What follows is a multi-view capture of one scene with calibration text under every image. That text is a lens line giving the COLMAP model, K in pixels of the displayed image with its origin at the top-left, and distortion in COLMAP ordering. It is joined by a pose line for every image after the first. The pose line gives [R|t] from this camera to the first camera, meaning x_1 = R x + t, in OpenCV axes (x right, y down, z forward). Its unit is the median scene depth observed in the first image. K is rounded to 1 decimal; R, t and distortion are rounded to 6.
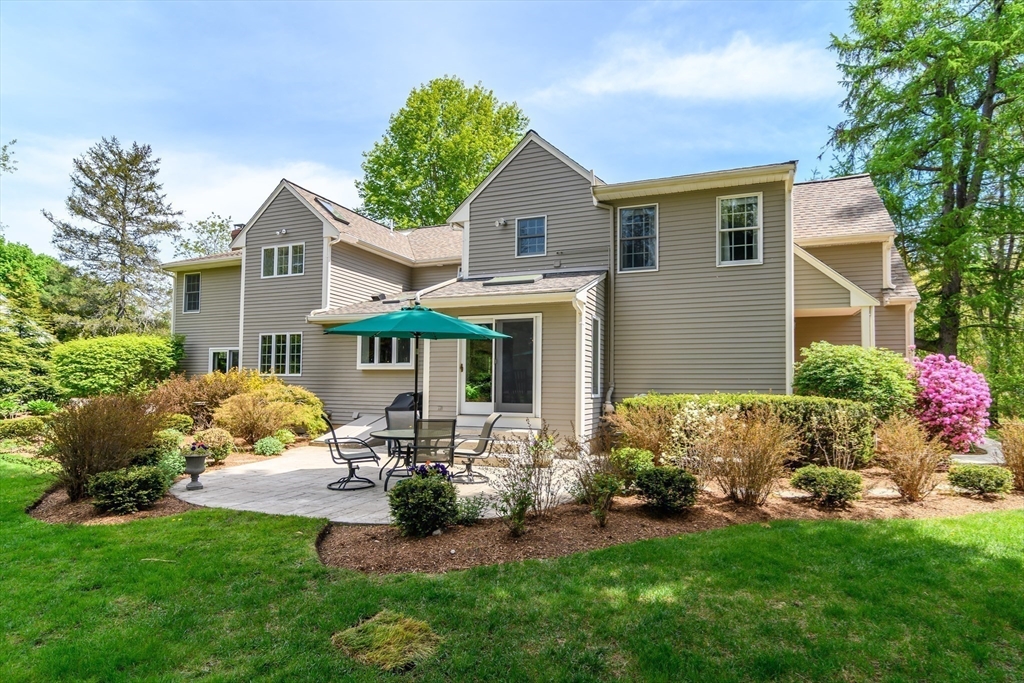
lens RADIAL K [[552.8, 0, 508.2], [0, 552.8, 344.2], [0, 0, 1]] dist [-0.012864, 0.000085]
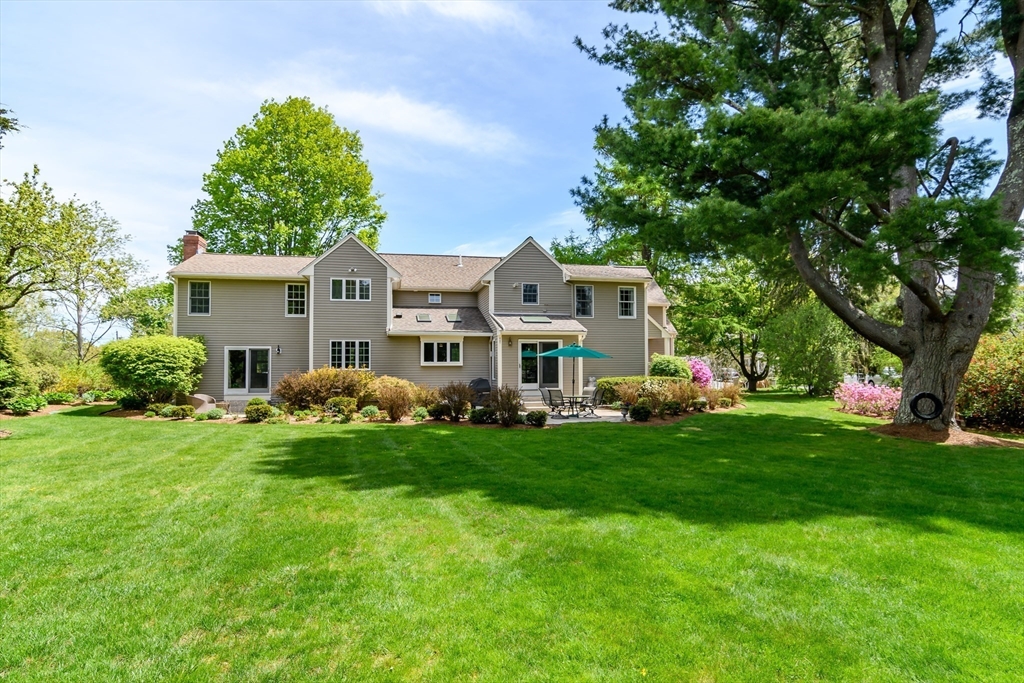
lens RADIAL K [[552.8, 0, 516.1], [0, 552.8, 343.3], [0, 0, 1]] dist [-0.012864, 0.000085]
pose [[0.831868, 0.007797, 0.554918, -0.951394], [-0.028756, 0.999164, 0.029070, -0.074709], [-0.554228, -0.040140, 0.831397, -0.492151]]
